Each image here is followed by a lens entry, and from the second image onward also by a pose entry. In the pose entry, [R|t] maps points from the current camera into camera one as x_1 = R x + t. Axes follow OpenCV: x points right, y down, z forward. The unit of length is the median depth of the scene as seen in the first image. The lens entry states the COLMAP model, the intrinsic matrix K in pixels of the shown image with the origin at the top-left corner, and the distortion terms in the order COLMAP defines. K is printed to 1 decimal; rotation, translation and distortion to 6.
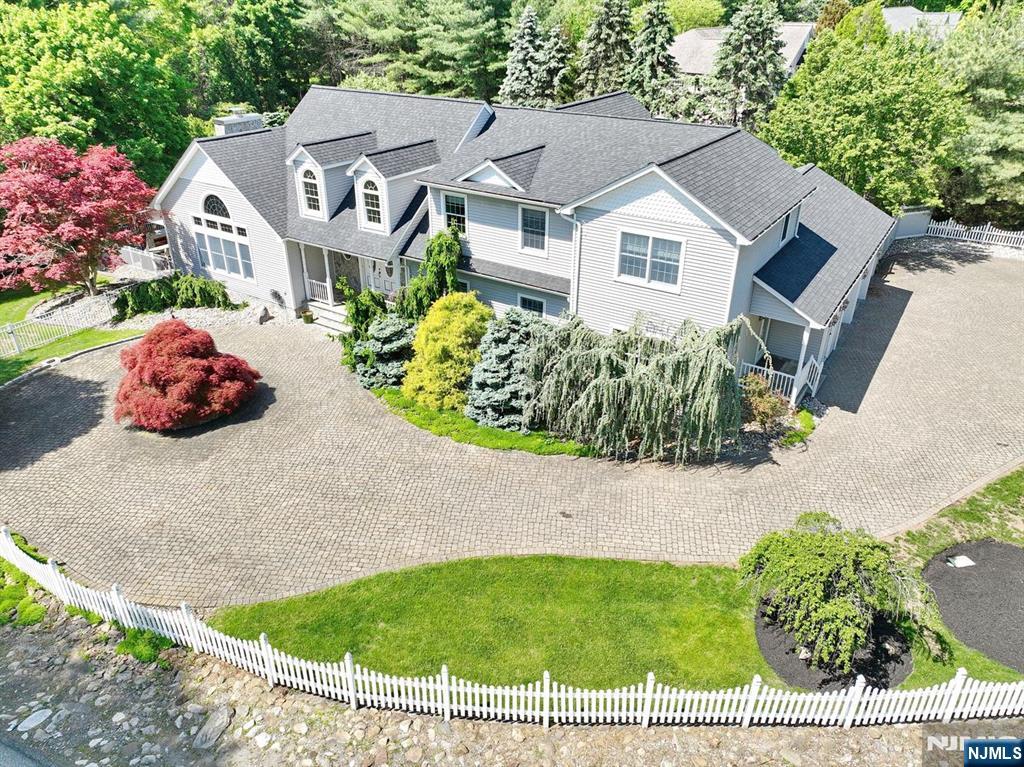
lens RADIAL K [[715.4, 0, 512.0], [0, 715.4, 383.5], [0, 0, 1]] dist [-0.001704, 0.022625]
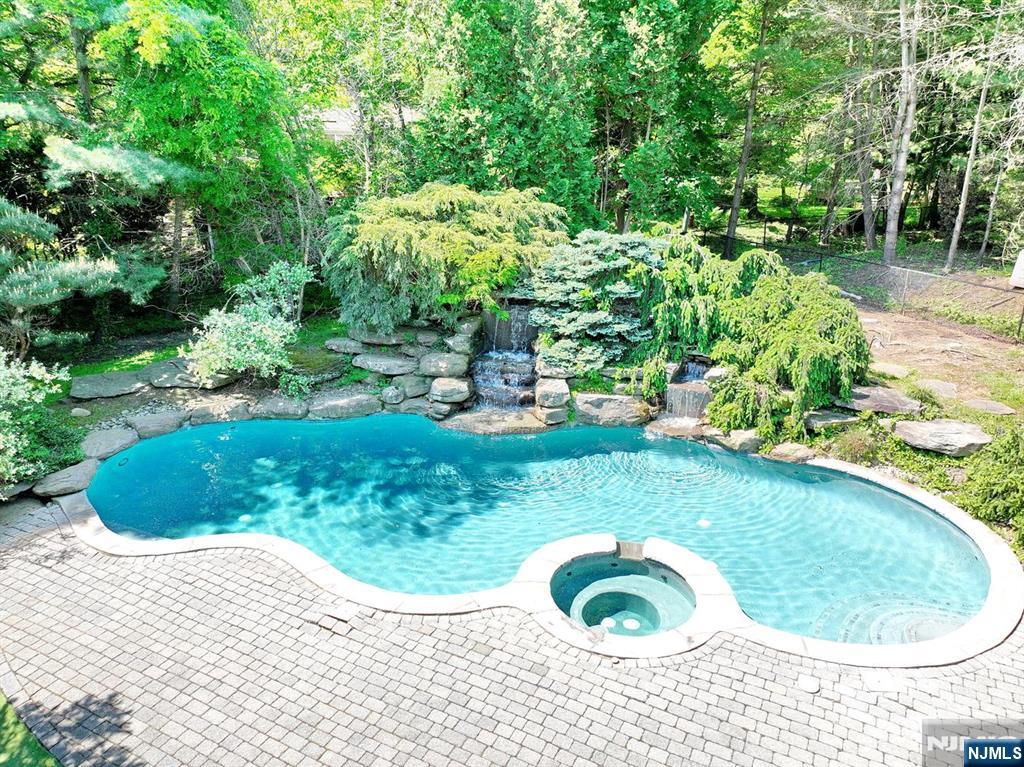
lens RADIAL K [[715.4, 0, 512.0], [0, 715.4, 383.5], [0, 0, 1]] dist [-0.001704, 0.022625]
pose [[0.858611, 0.156239, -0.488238, -0.414463], [-0.241871, 0.963214, -0.117119, -0.501049], [0.451980, 0.218651, 0.864816, 1.345031]]
